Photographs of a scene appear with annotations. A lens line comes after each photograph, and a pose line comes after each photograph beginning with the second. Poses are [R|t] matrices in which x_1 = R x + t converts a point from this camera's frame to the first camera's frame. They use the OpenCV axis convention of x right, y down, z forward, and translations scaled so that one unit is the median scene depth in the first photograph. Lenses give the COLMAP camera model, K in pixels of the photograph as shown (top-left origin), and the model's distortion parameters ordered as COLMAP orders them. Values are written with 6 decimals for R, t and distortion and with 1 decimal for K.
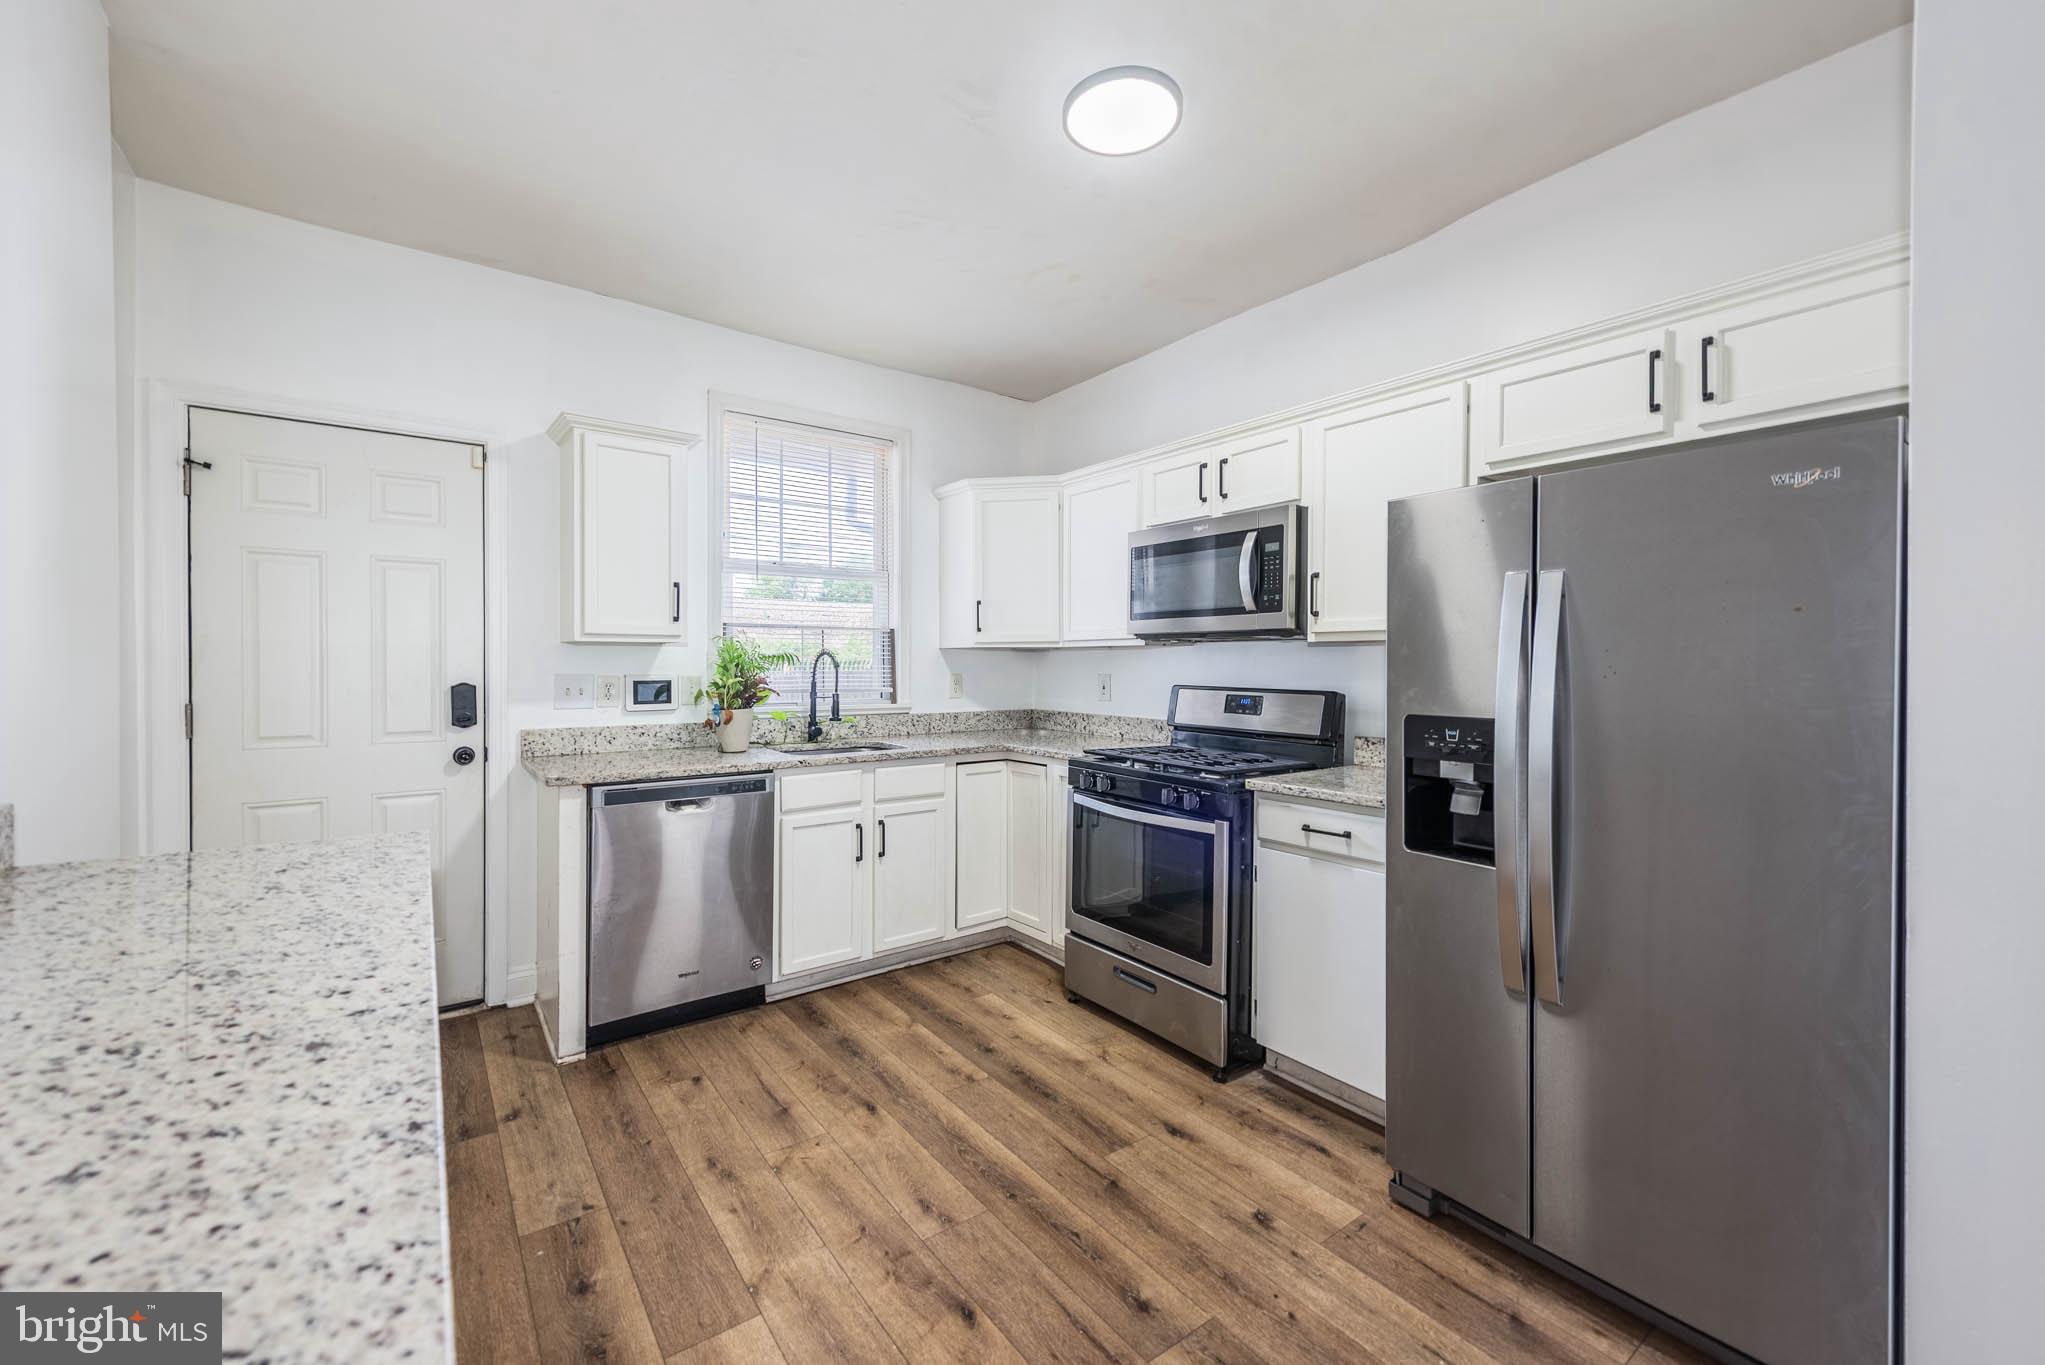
lens RADIAL K [[810.5, 0, 1005.3], [0, 810.5, 671.3], [0, 0, 1]] dist [0.016316, -0.004640]
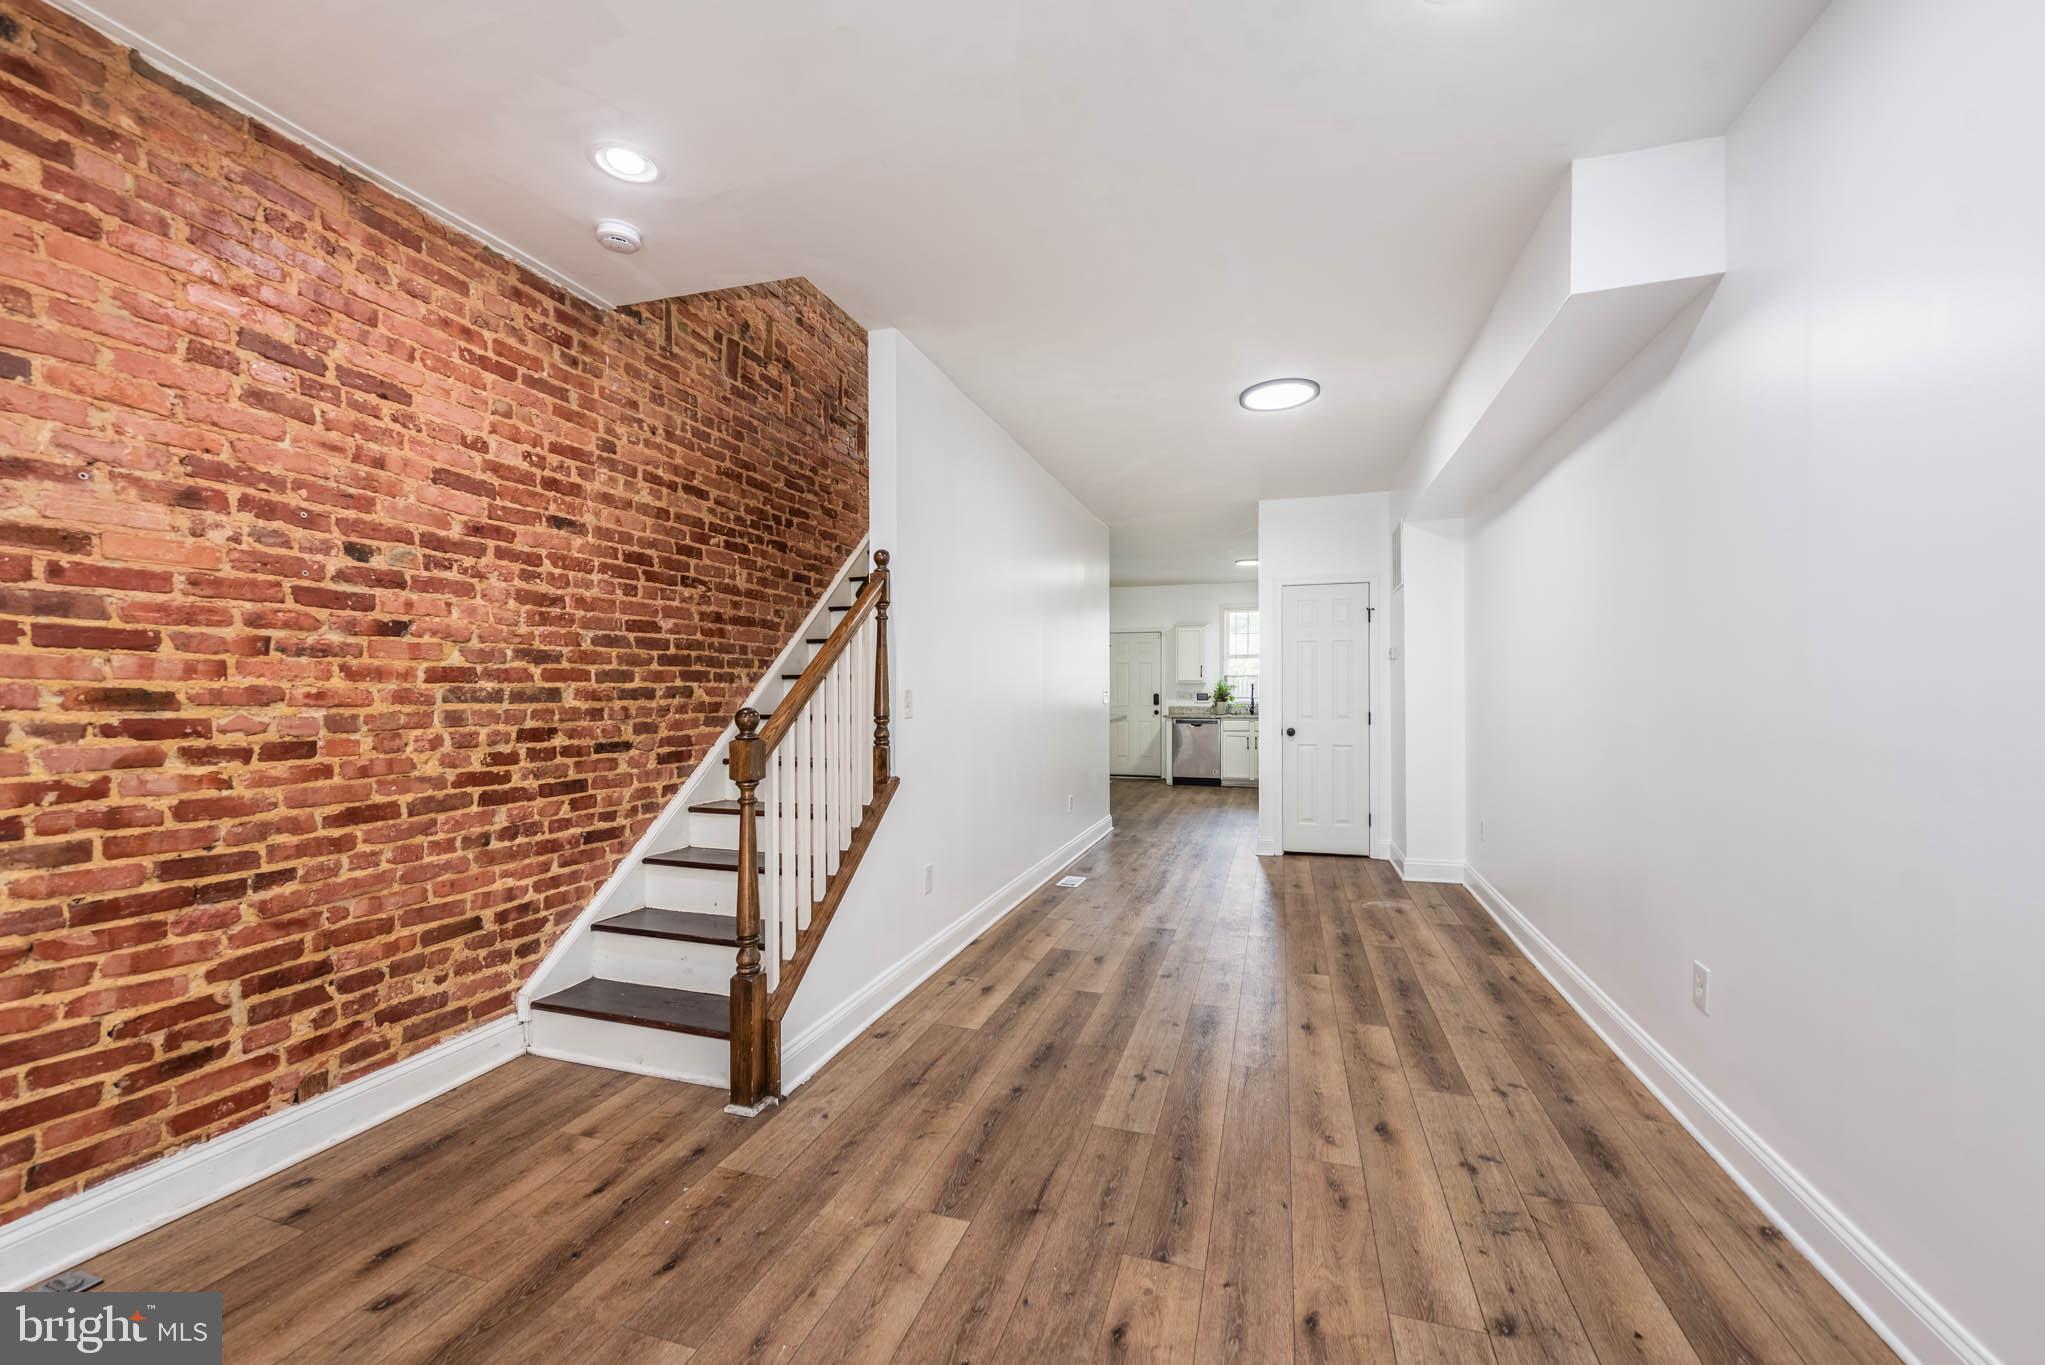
lens RADIAL K [[810.5, 0, 1025.3], [0, 810.5, 684.7], [0, 0, 1]] dist [0.016316, -0.004640]
pose [[0.594773, -0.011767, -0.803808, 2.352873], [0.001623, 0.999908, -0.013438, 0.025270], [0.803892, 0.006688, 0.594737, -2.044458]]
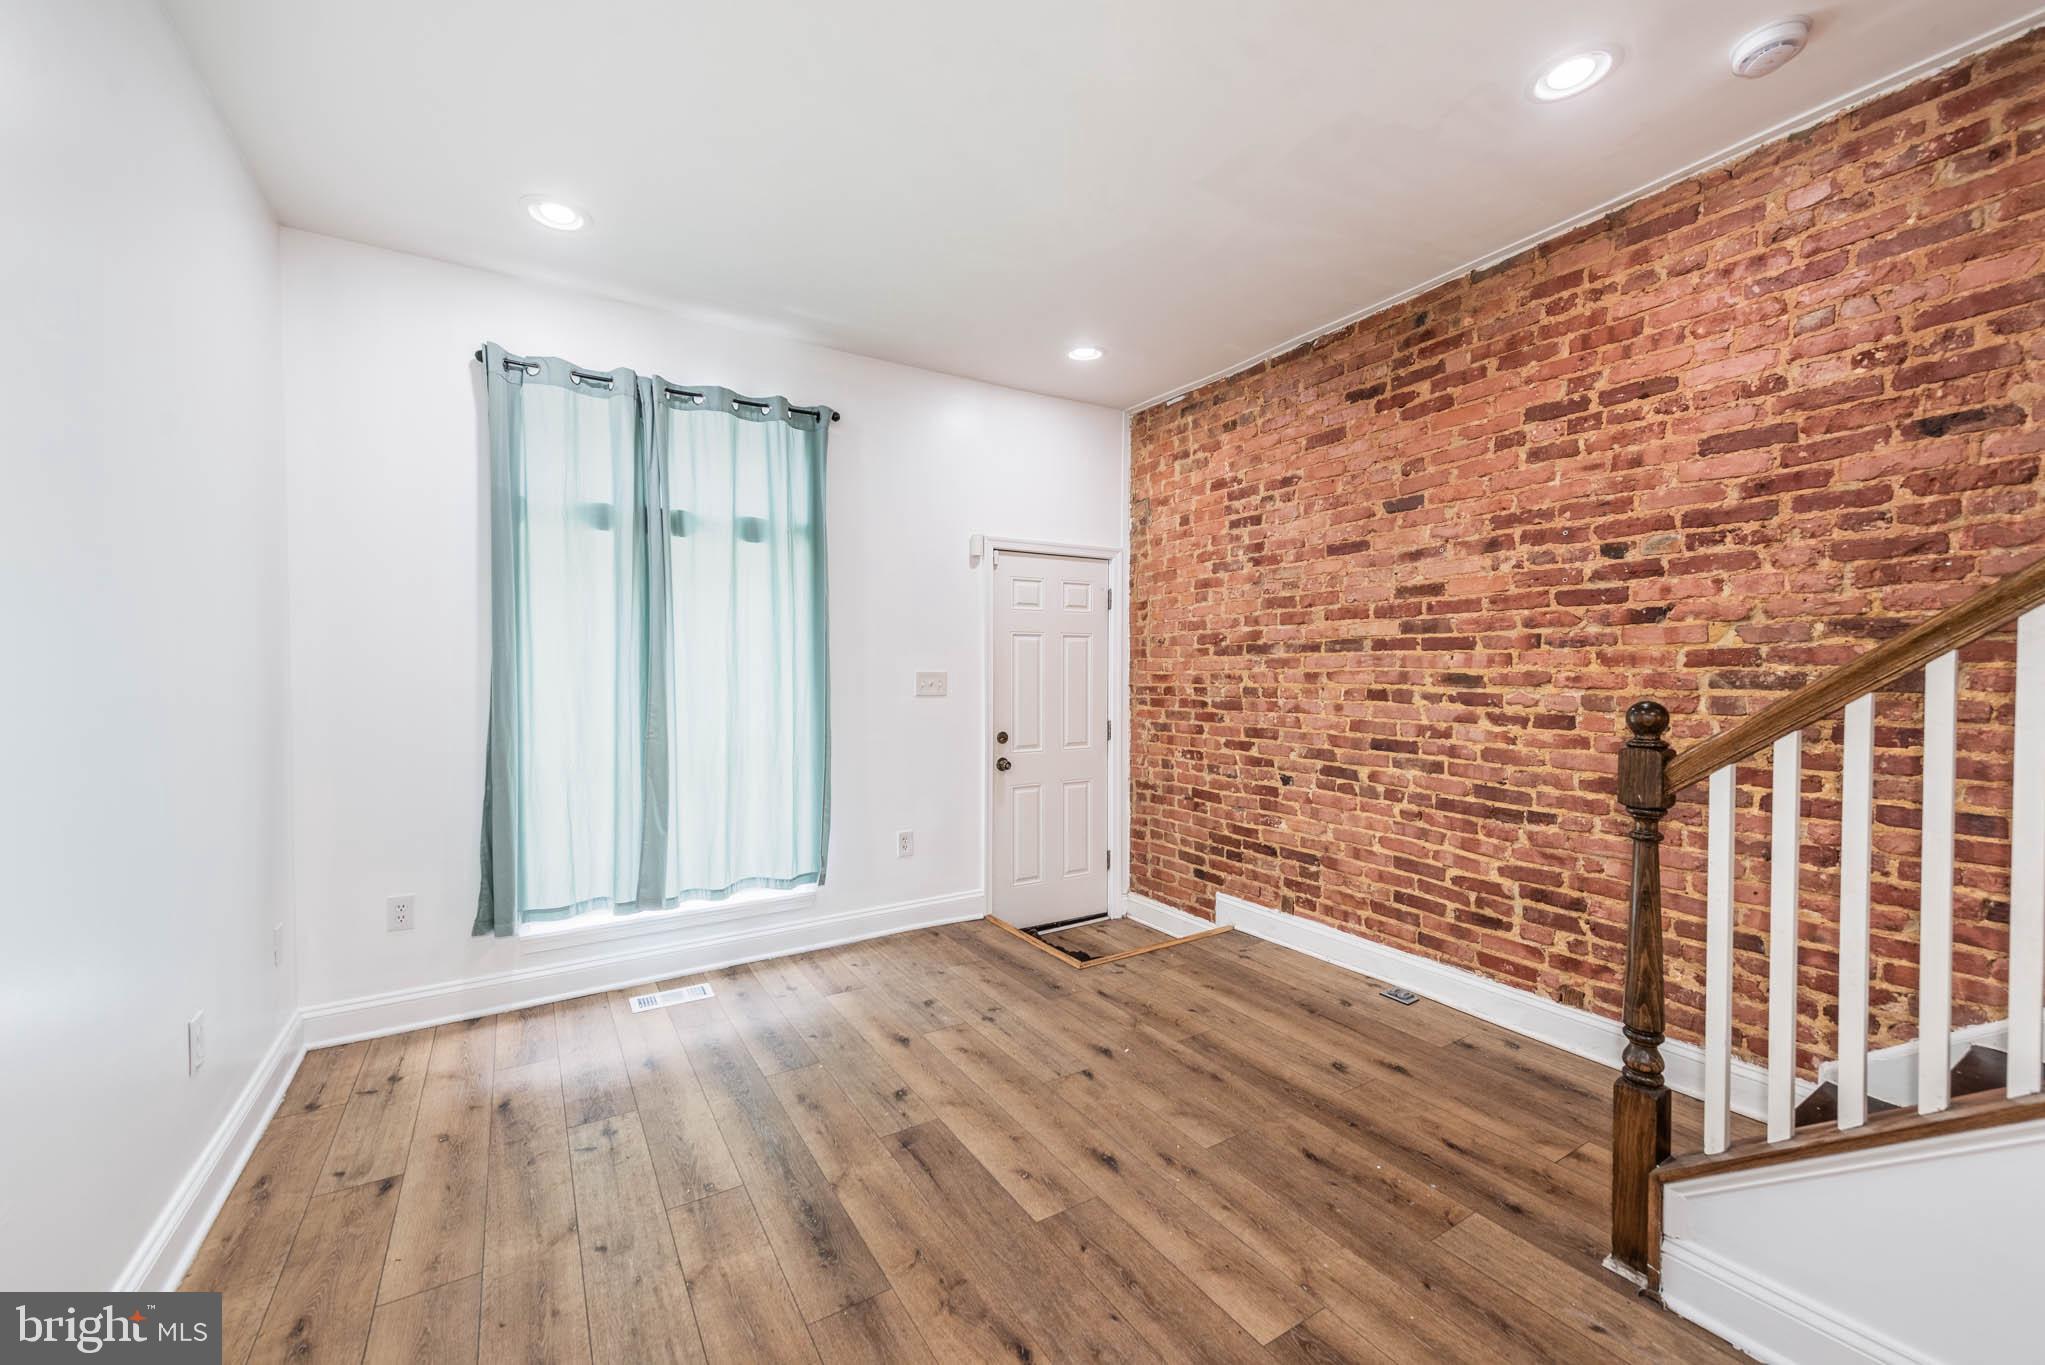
lens RADIAL K [[810.5, 0, 1001.9], [0, 810.5, 686.8], [0, 0, 1]] dist [0.016316, -0.004640]
pose [[-0.995842, -0.004956, 0.090958, 1.867160], [-0.002980, 0.999757, 0.021848, 0.013541], [-0.091044, 0.021486, -0.995615, -1.059582]]
